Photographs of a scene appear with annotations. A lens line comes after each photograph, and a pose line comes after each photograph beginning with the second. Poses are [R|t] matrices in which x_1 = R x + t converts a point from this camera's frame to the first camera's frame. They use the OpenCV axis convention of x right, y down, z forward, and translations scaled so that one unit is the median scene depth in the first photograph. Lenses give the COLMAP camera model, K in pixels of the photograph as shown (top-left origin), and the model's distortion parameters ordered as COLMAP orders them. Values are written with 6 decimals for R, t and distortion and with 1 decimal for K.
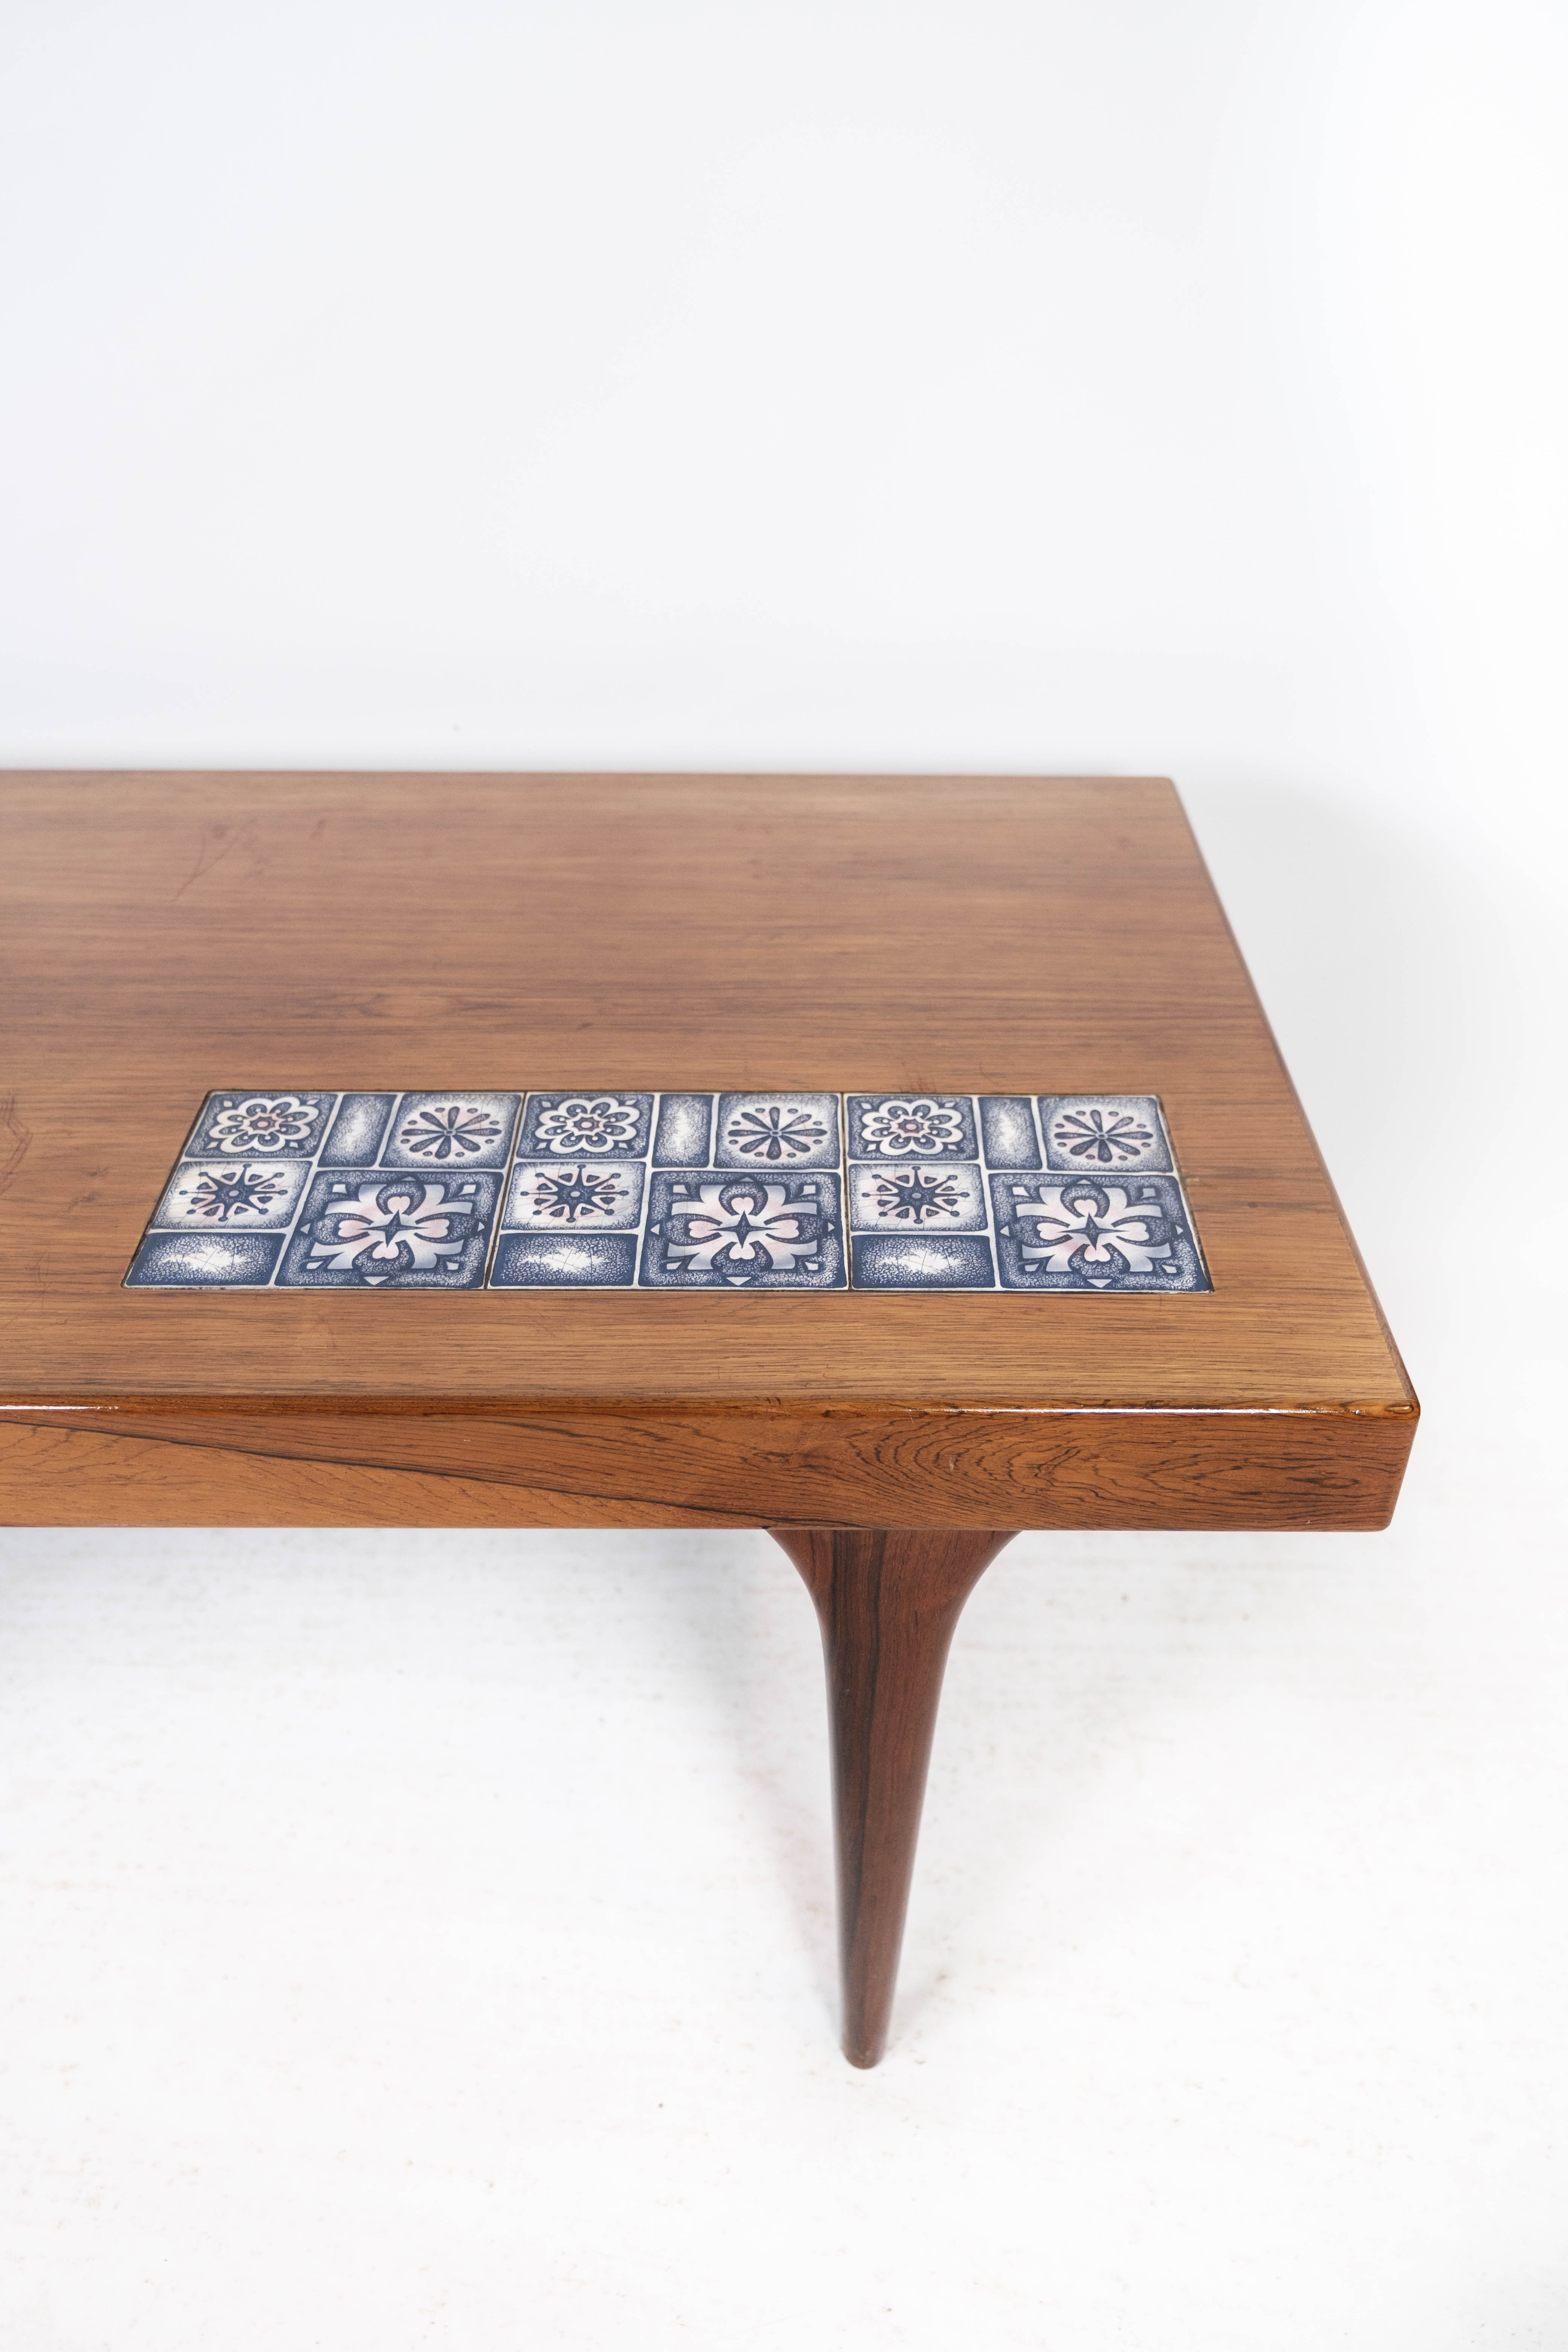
lens RADIAL K [[1937.7, 0, 788.9], [0, 1937.7, 1157.2], [0, 0, 1]] dist [-0.006869, 0.007341]
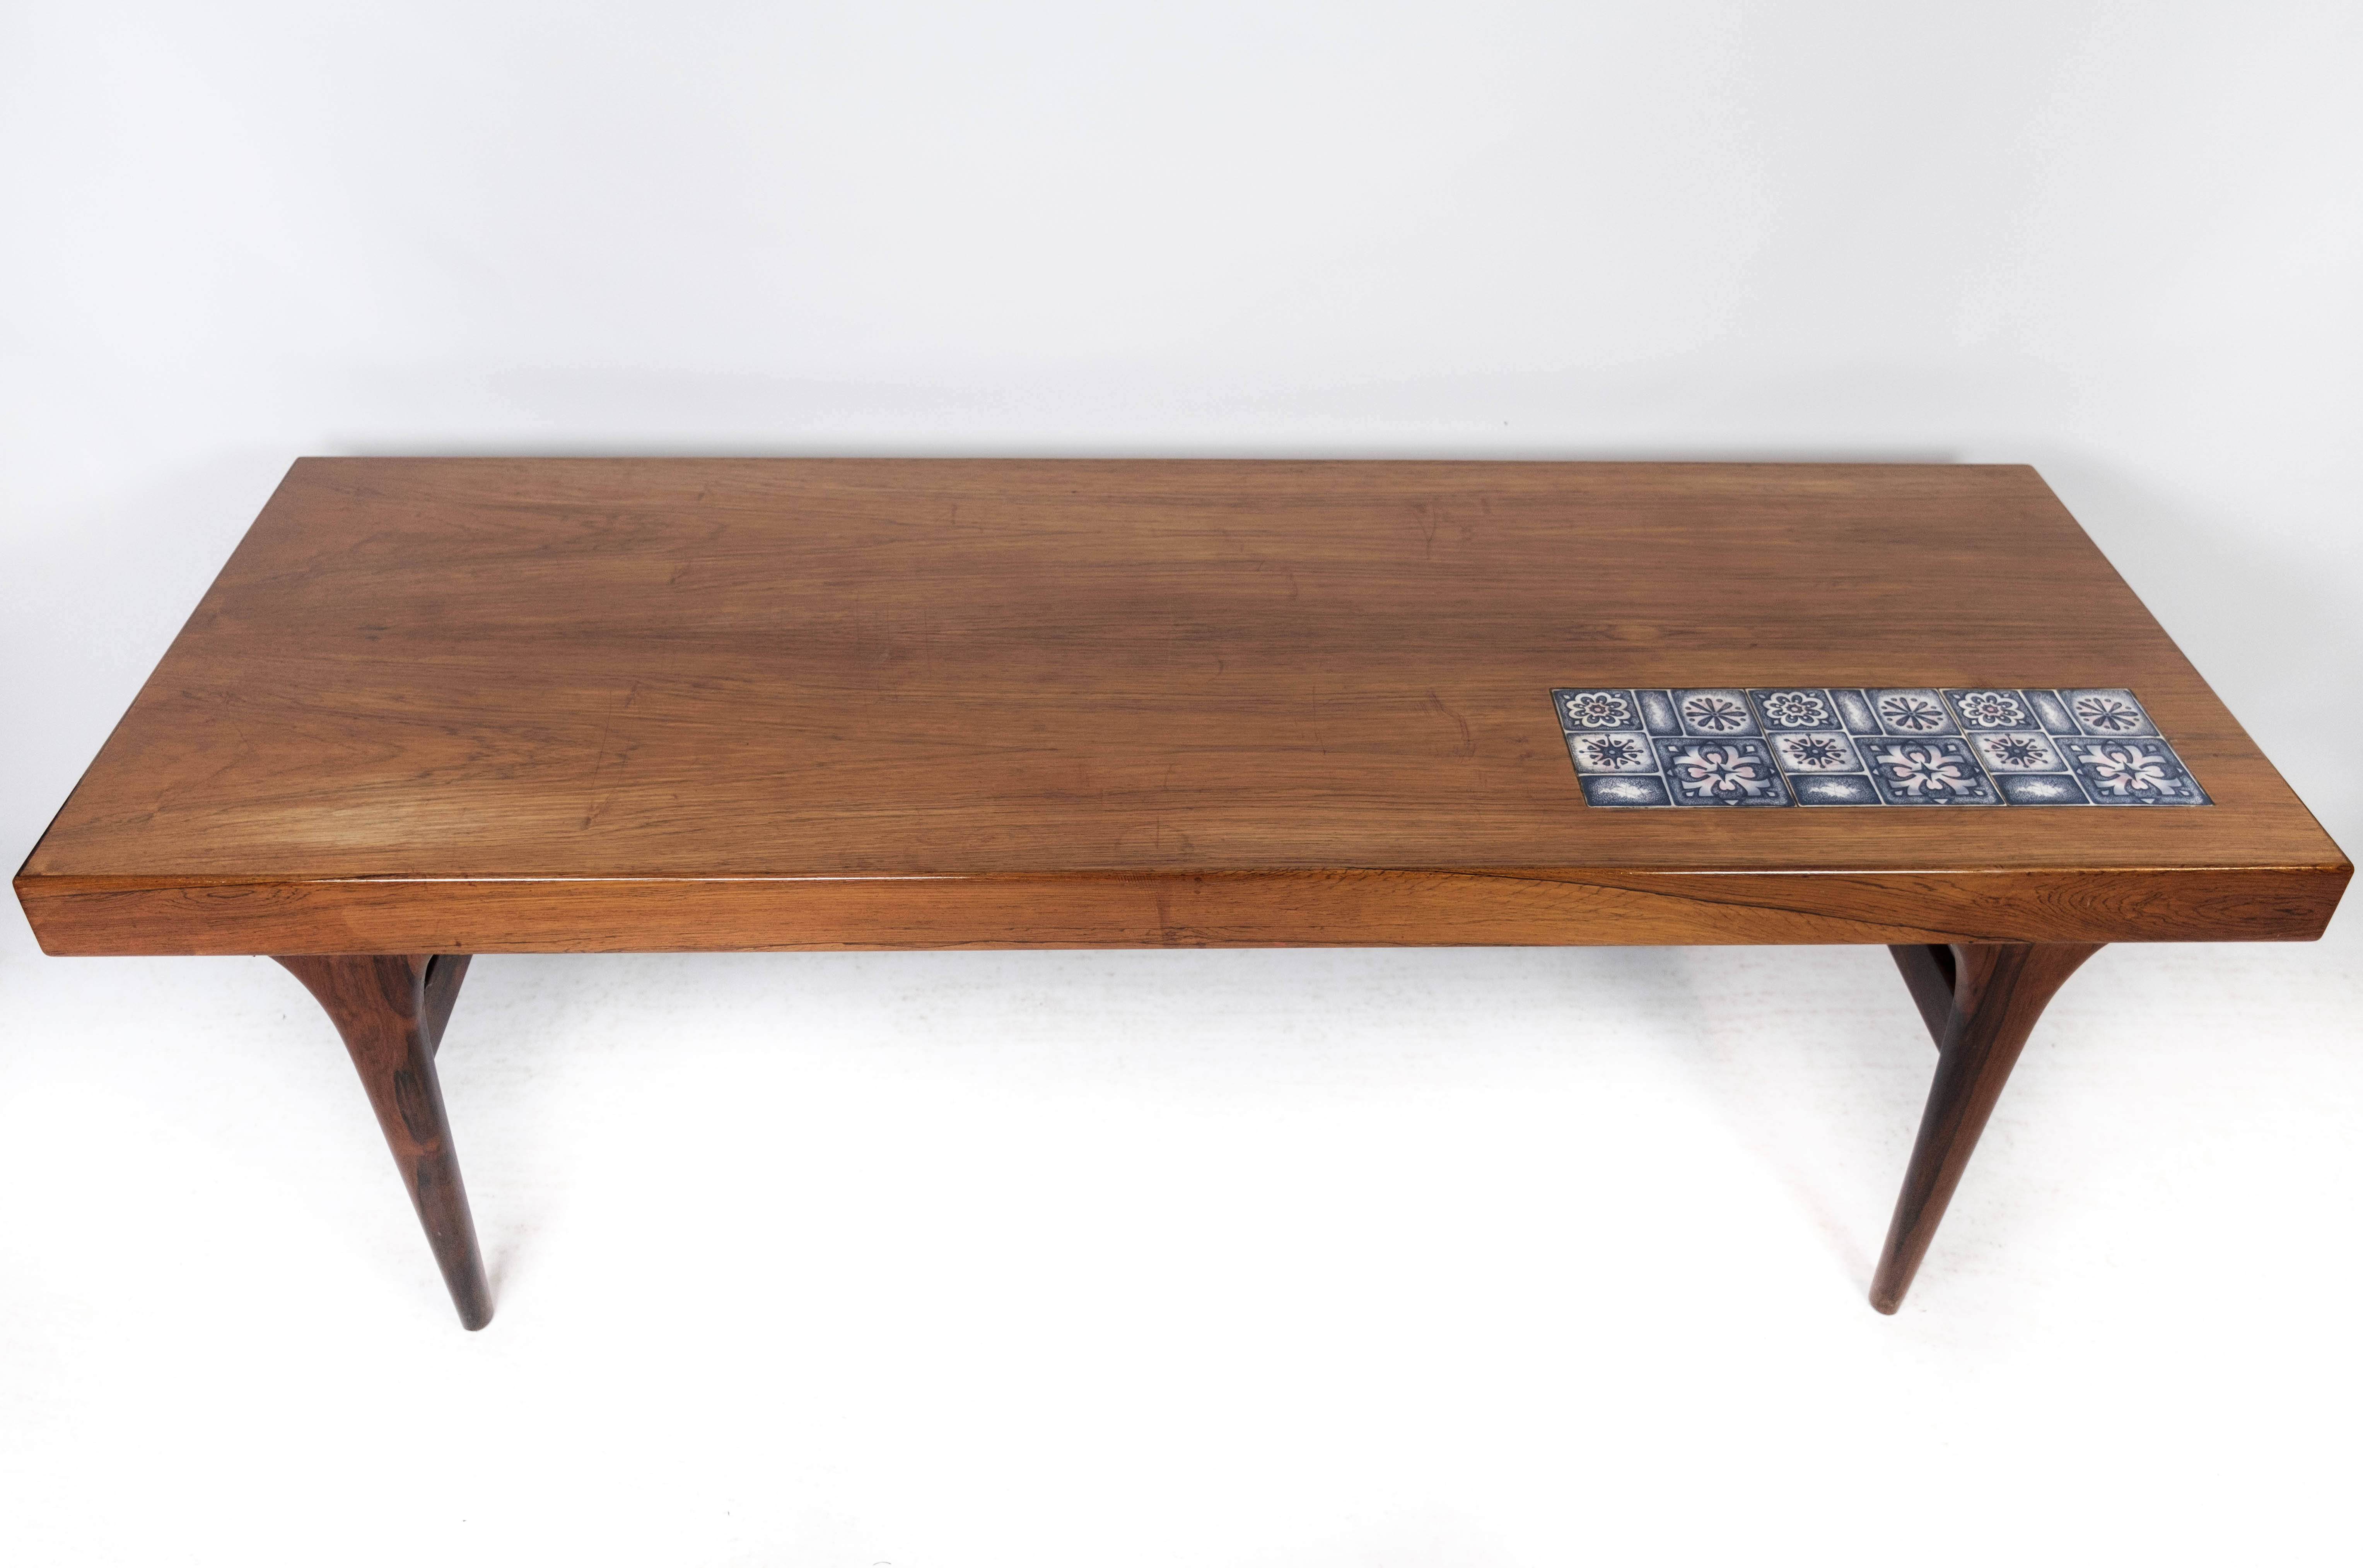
lens RADIAL K [[1946.9, 0, 1187.6], [0, 1946.9, 800.0], [0, 0, 1]] dist [-0.006869, 0.007341]
pose [[0.999380, -0.007300, 0.034433, -0.684817], [0.005911, 0.999172, 0.040258, -0.009322], [-0.034698, -0.040030, 0.998596, -0.629942]]
